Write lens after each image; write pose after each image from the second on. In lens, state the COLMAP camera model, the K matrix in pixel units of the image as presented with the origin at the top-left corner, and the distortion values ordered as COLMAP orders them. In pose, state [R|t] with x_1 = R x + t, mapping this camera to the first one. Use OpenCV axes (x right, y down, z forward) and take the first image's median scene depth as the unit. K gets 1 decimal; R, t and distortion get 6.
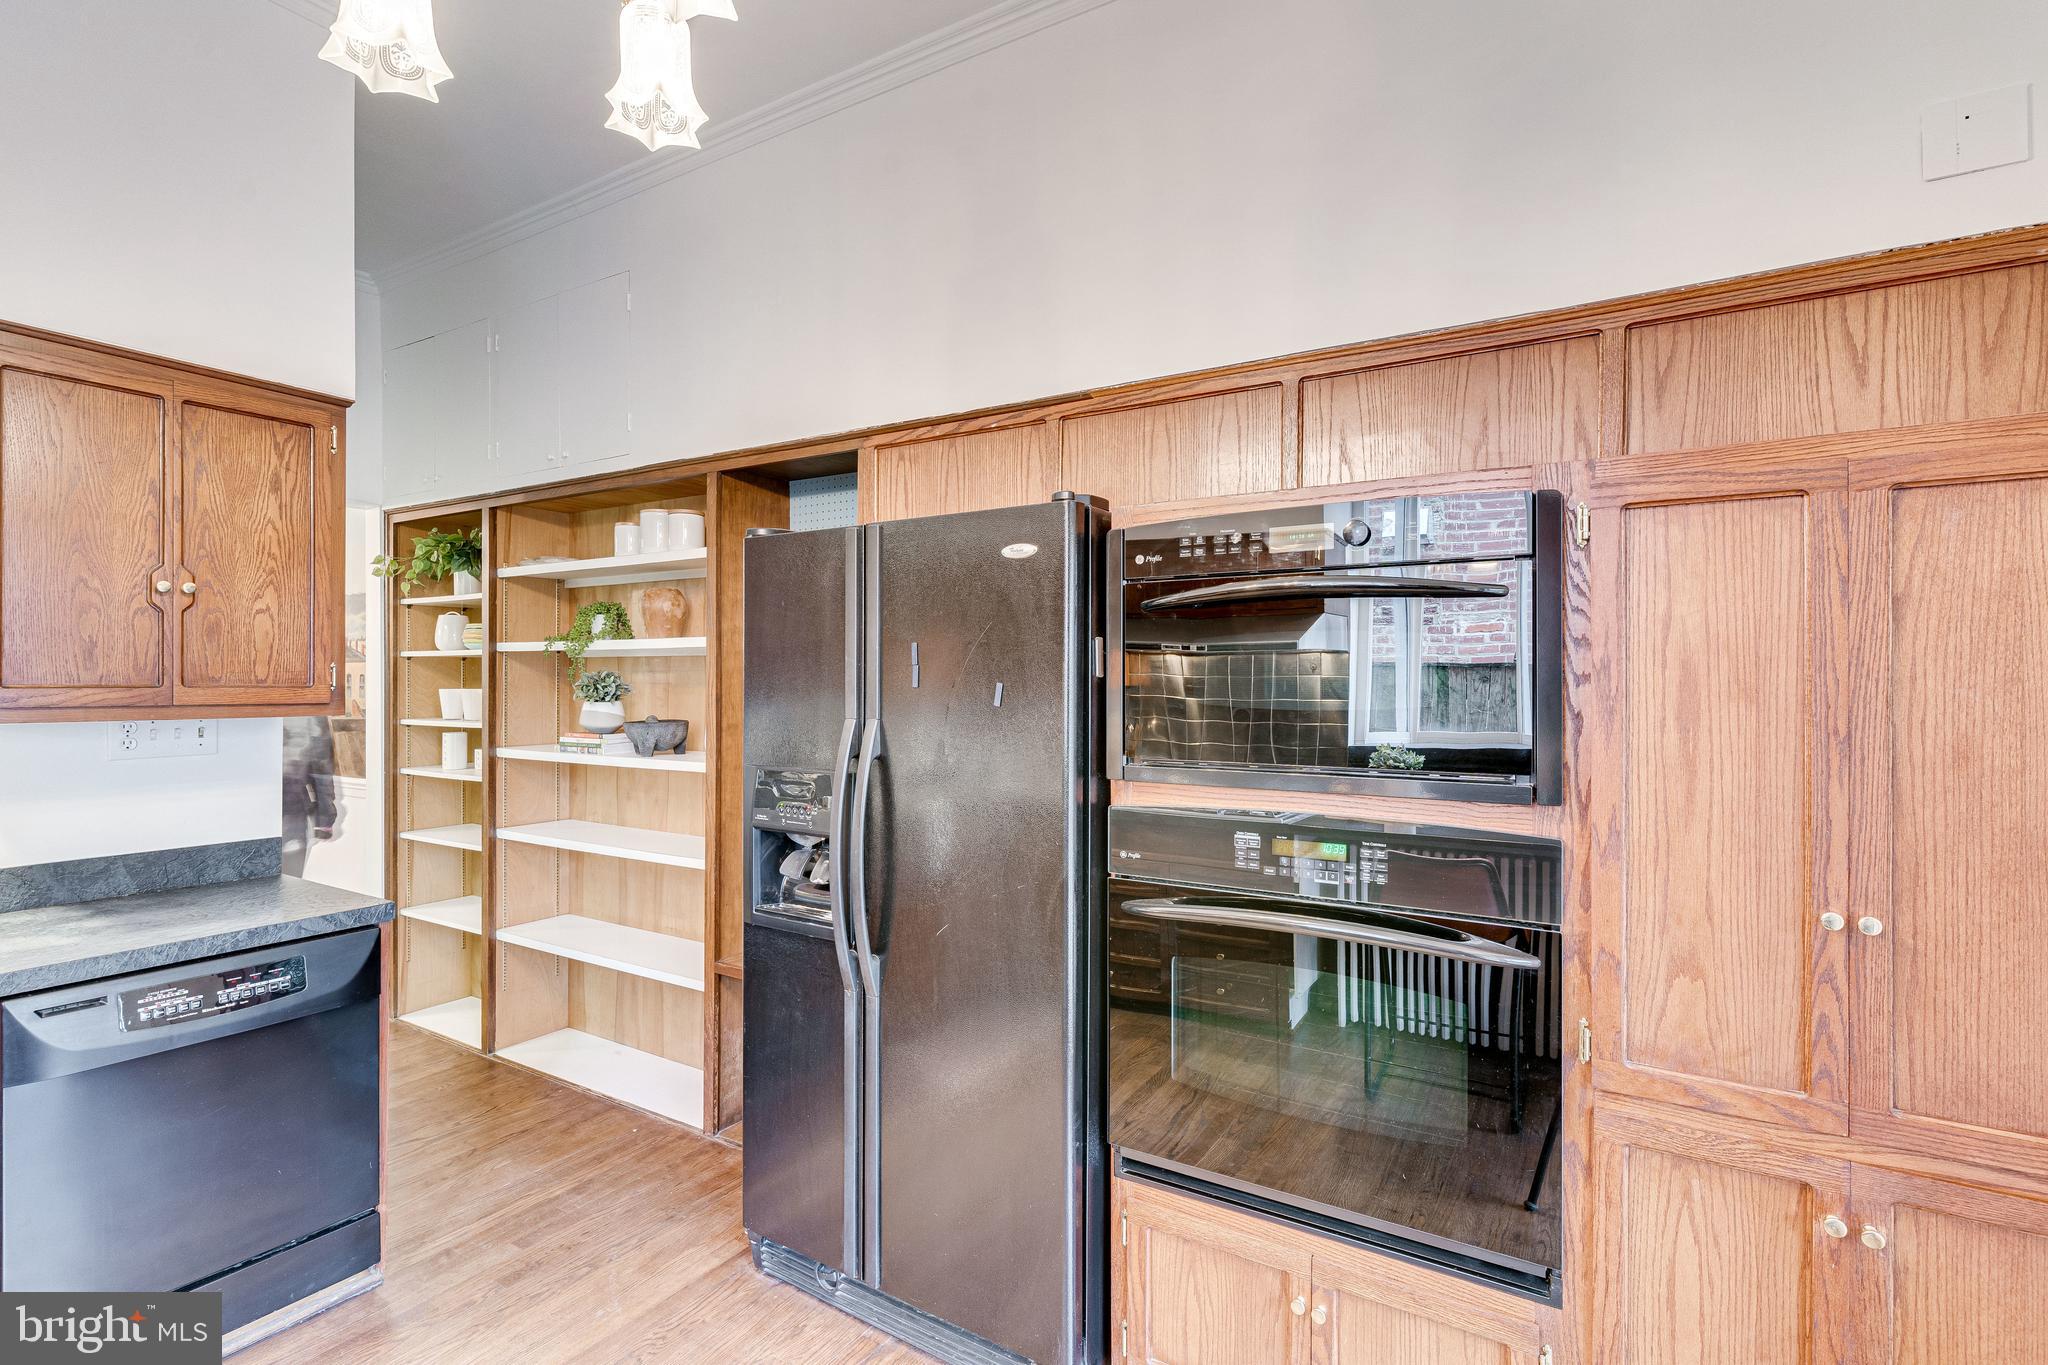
lens RADIAL K [[990.3, 0, 1027.0], [0, 990.3, 646.0], [0, 0, 1]] dist [0.000581, 0.000266]
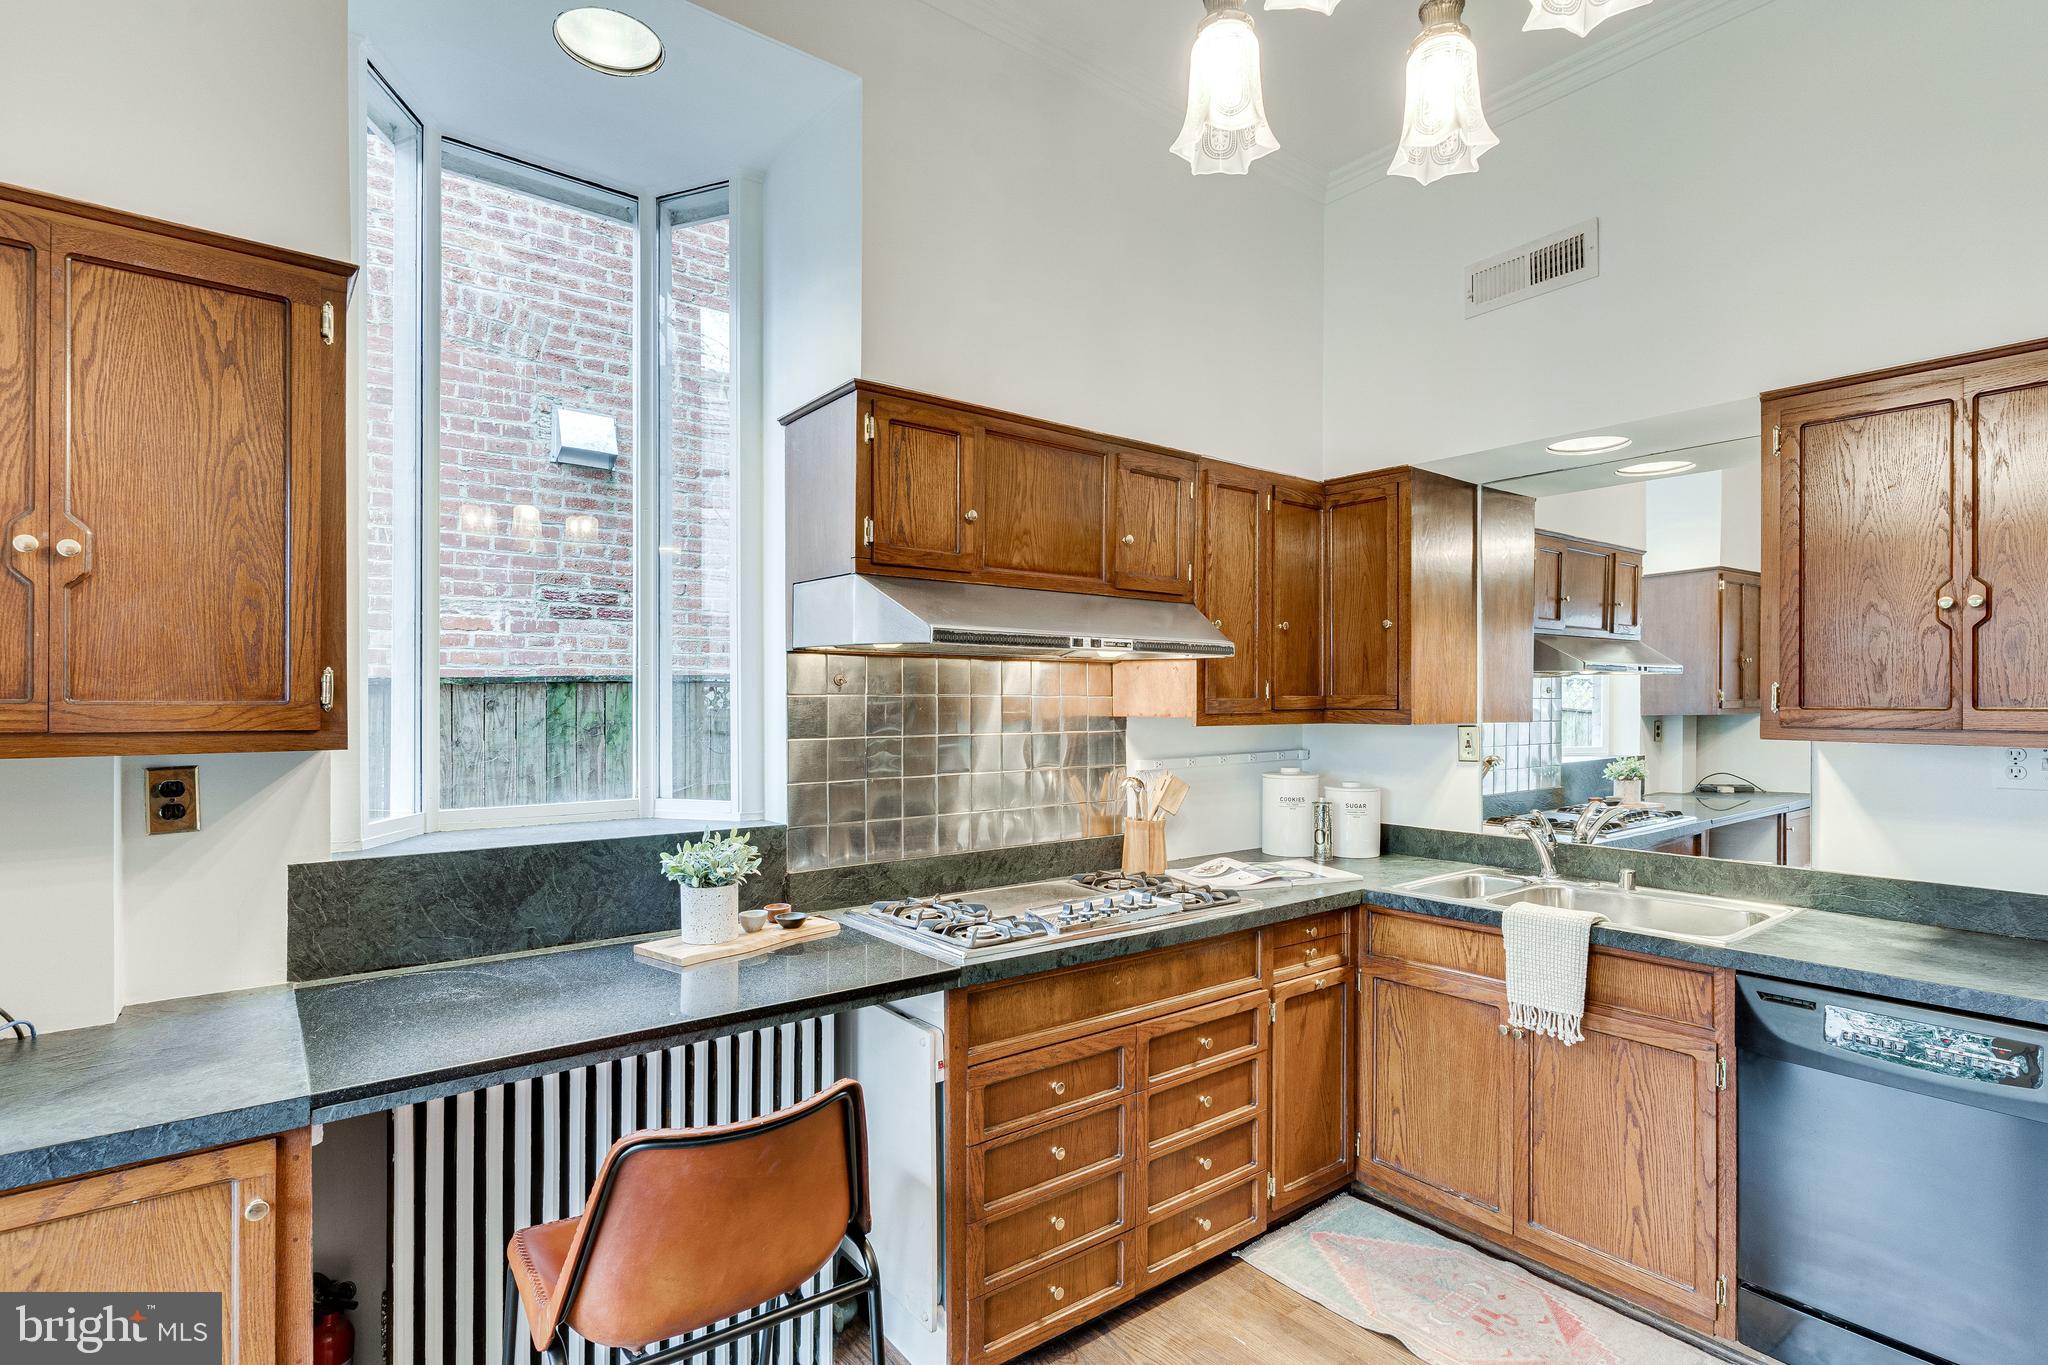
lens RADIAL K [[986.9, 0, 1015.9], [0, 986.9, 707.9], [0, 0, 1]] dist [-0.001356, 0.000292]
pose [[-0.346345, 0.008149, -0.938072, 0.300908], [0.029572, 0.999560, -0.002236, 0.015353], [0.937641, -0.028515, -0.346434, 0.502667]]
